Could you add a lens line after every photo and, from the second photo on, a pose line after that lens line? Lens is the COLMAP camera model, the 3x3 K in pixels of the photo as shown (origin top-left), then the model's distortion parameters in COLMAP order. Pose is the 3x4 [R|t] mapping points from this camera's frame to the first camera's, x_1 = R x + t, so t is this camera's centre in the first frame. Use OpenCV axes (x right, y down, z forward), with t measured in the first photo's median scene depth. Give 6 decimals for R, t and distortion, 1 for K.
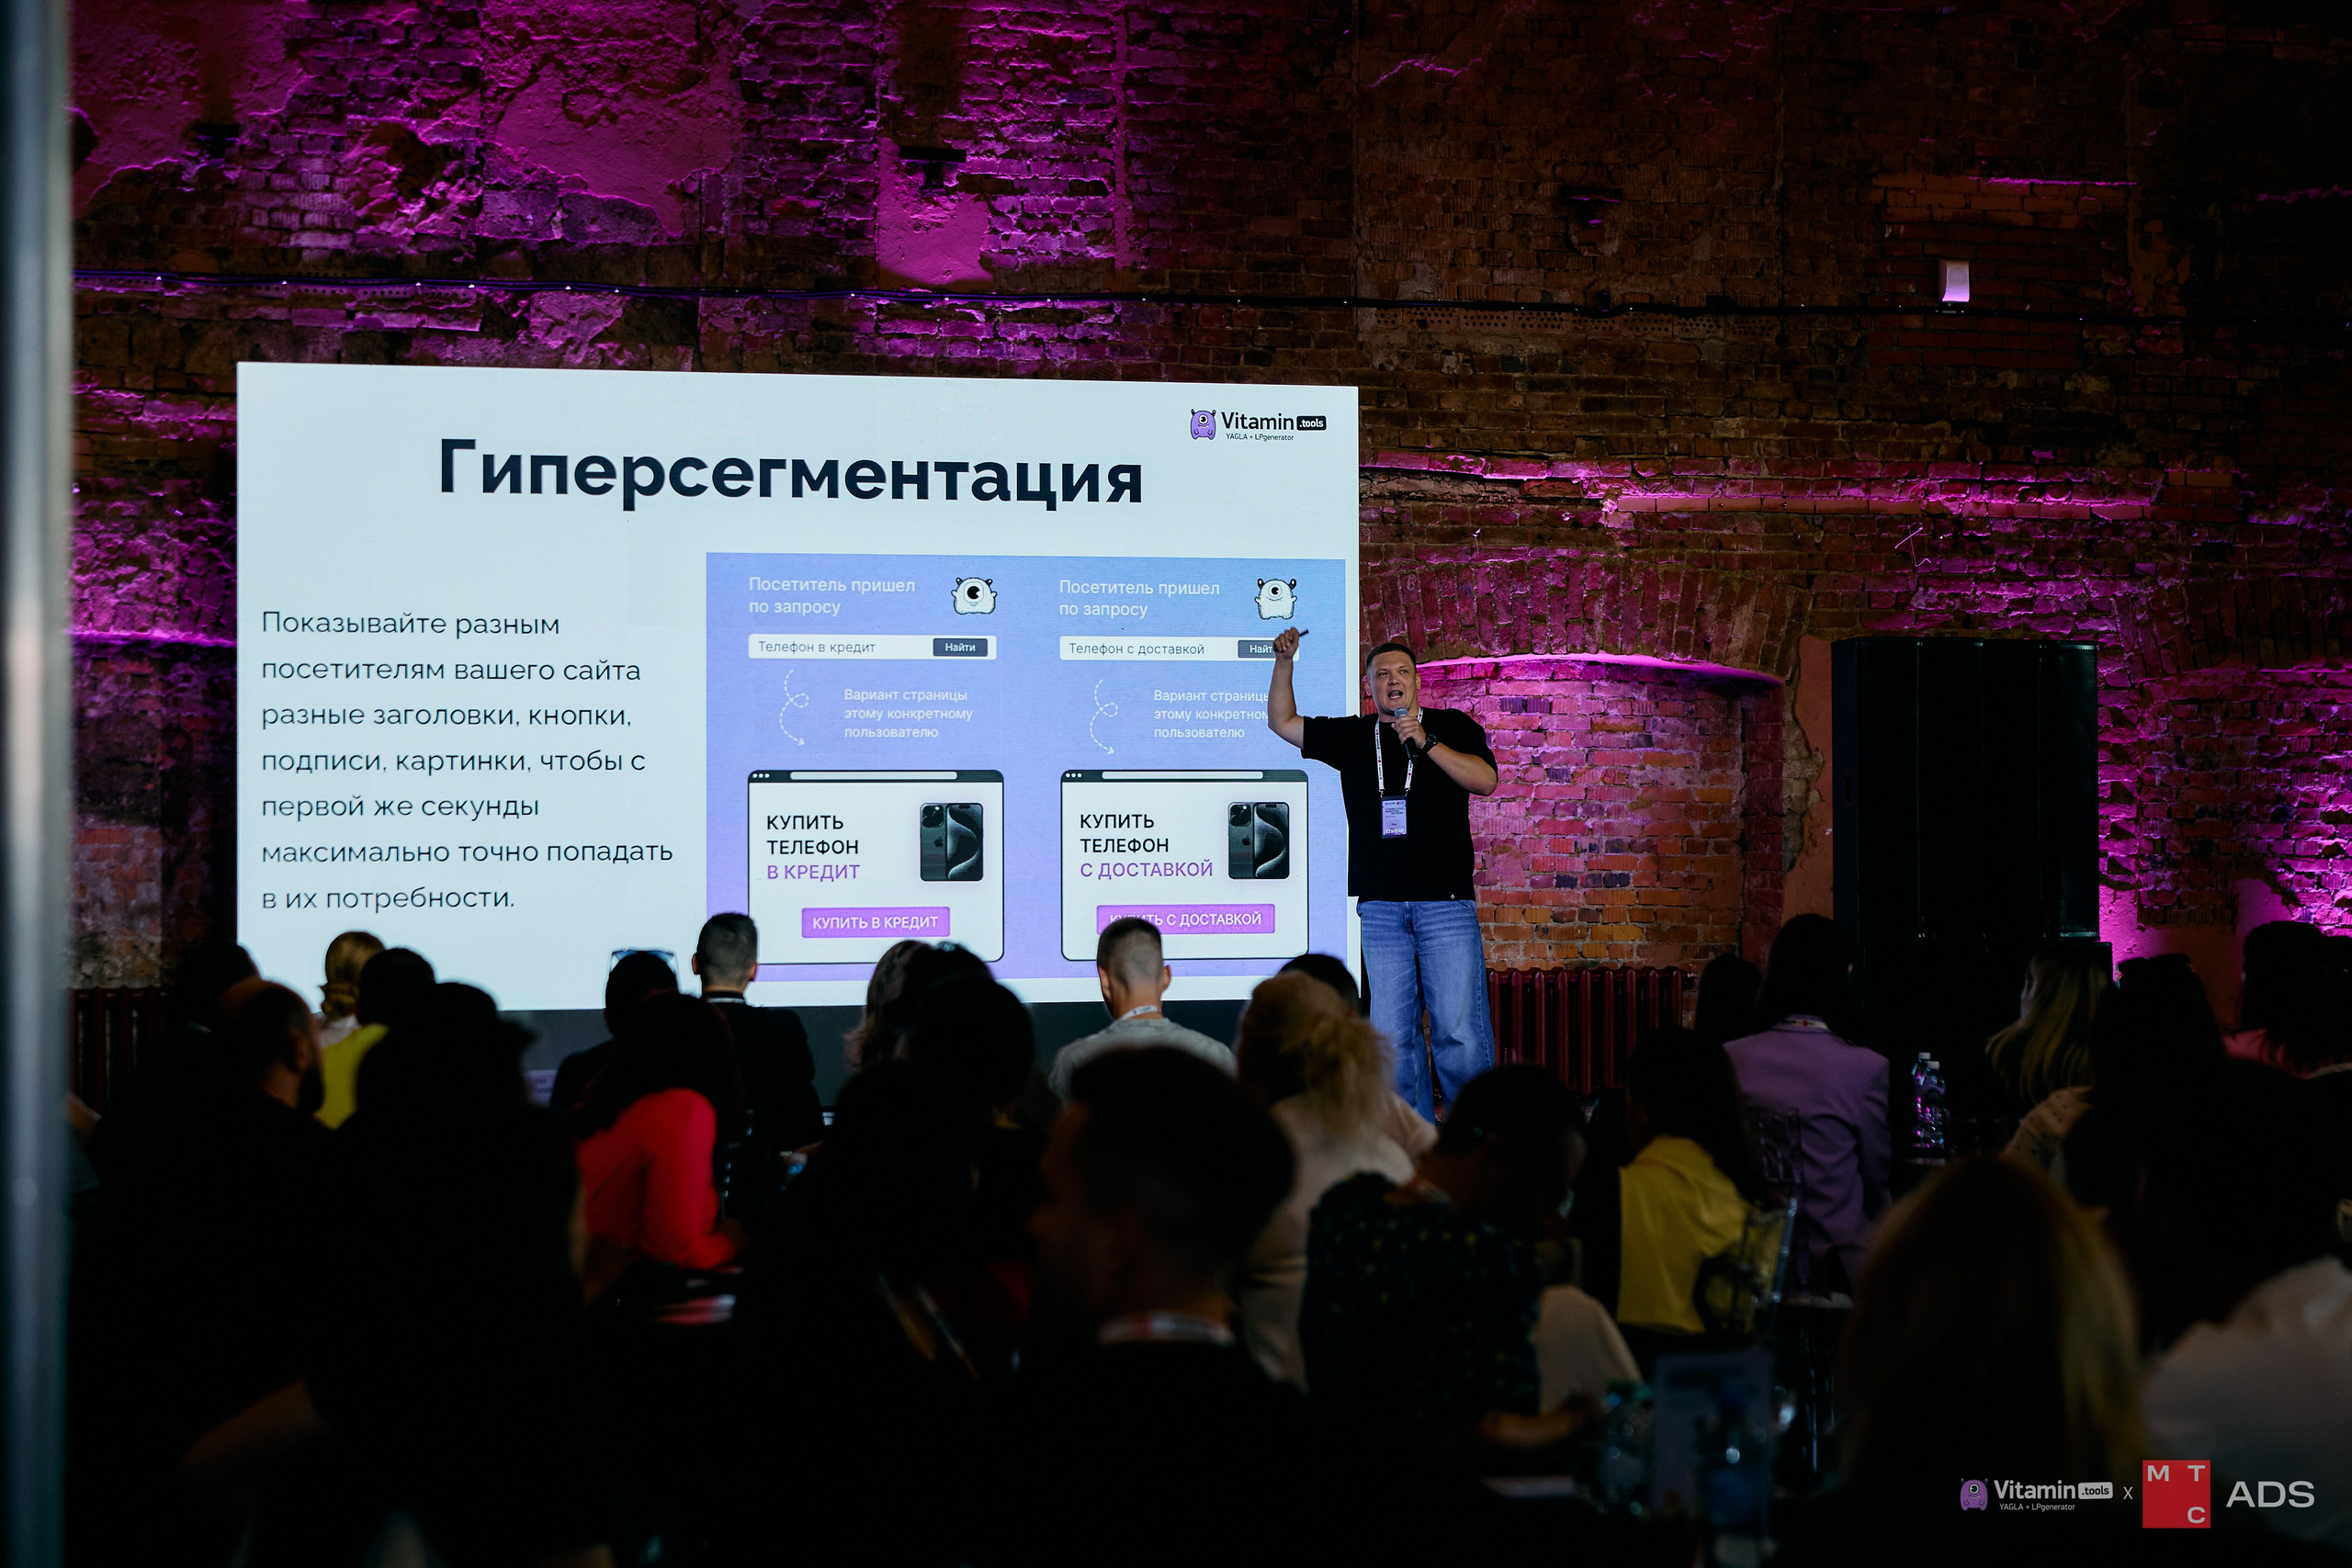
lens RADIAL K [[4961.9, 0, 1194.9], [0, 4961.9, 739.0], [0, 0, 1]] dist [0.038665, 0.000000]
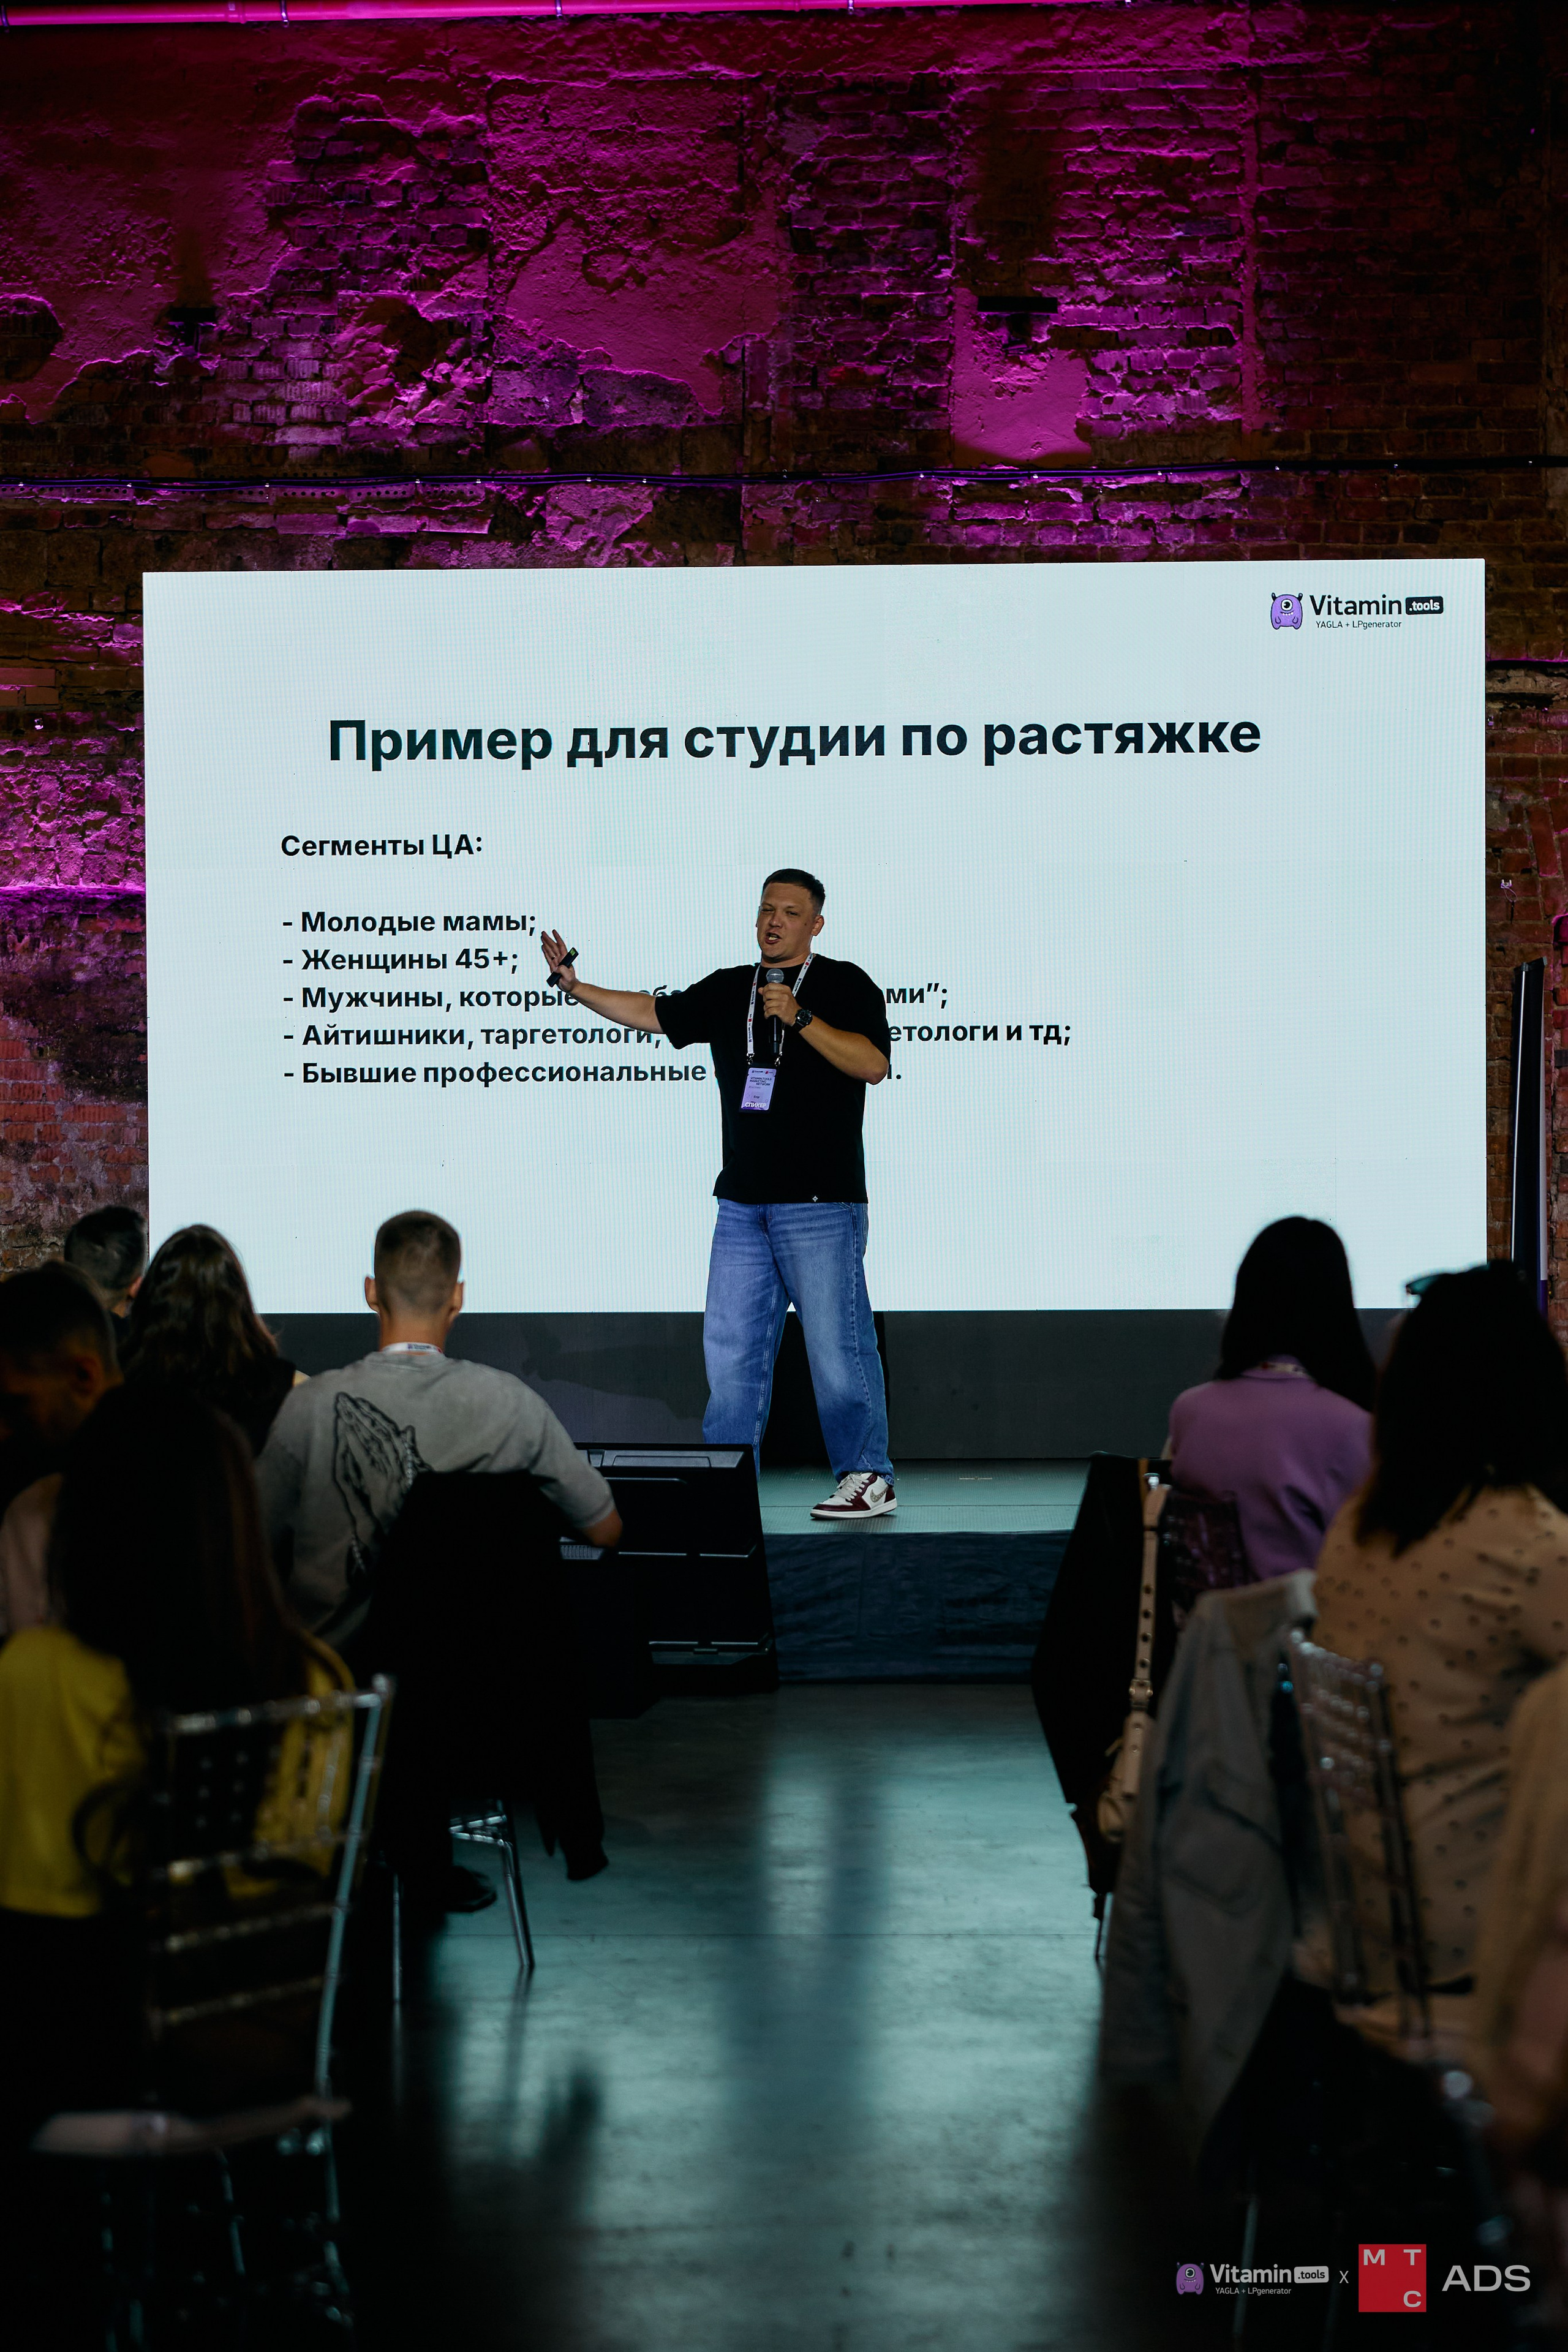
lens RADIAL K [[4962.3, 0, 731.3], [0, 4962.3, 1230.6], [0, 0, 1]] dist [0.038665, 0.000000]
pose [[0.953610, 0.004558, -0.301009, 0.155443], [0.007362, 0.999233, 0.038452, 0.006852], [0.300953, -0.038884, 0.952846, 0.171679]]
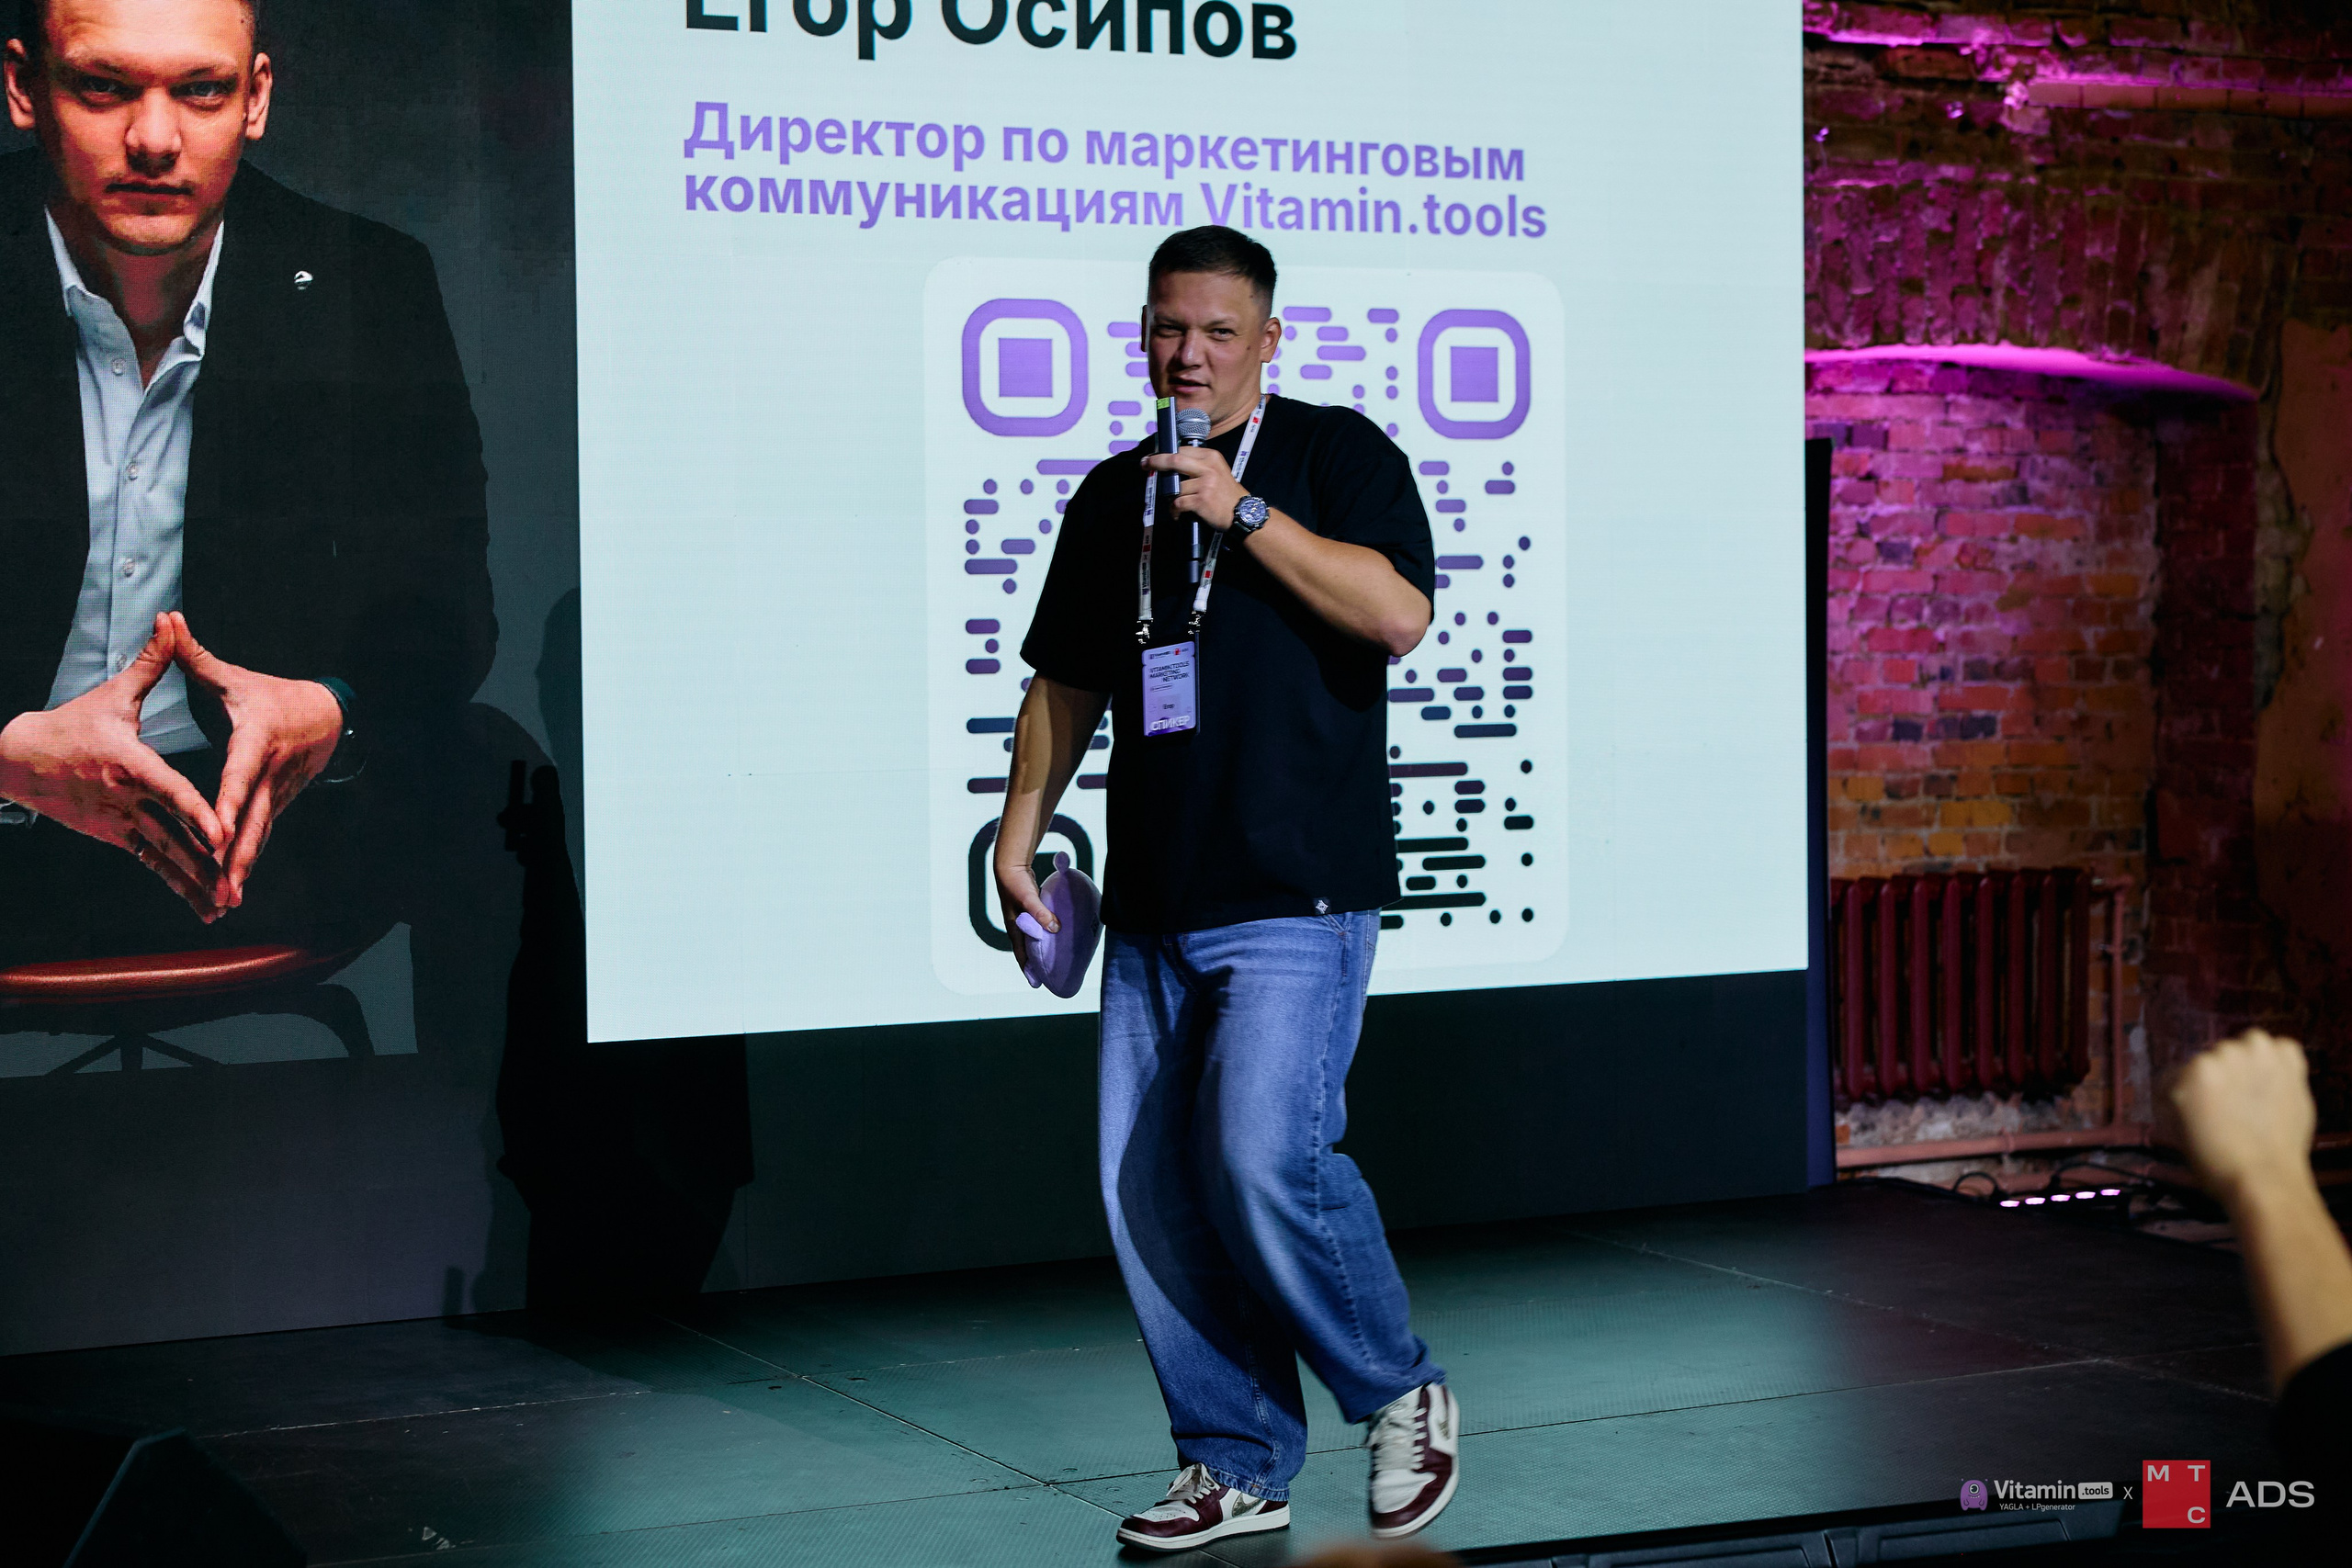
lens RADIAL K [[4291.9, 0, 1167.3], [0, 4291.9, 777.1], [0, 0, 1]] dist [0.002304, 0.000000]
pose [[0.978817, -0.017858, 0.203958, -0.124075], [0.006192, 0.998315, 0.057696, 0.004019], [-0.204644, -0.055211, 0.977278, 0.534896]]
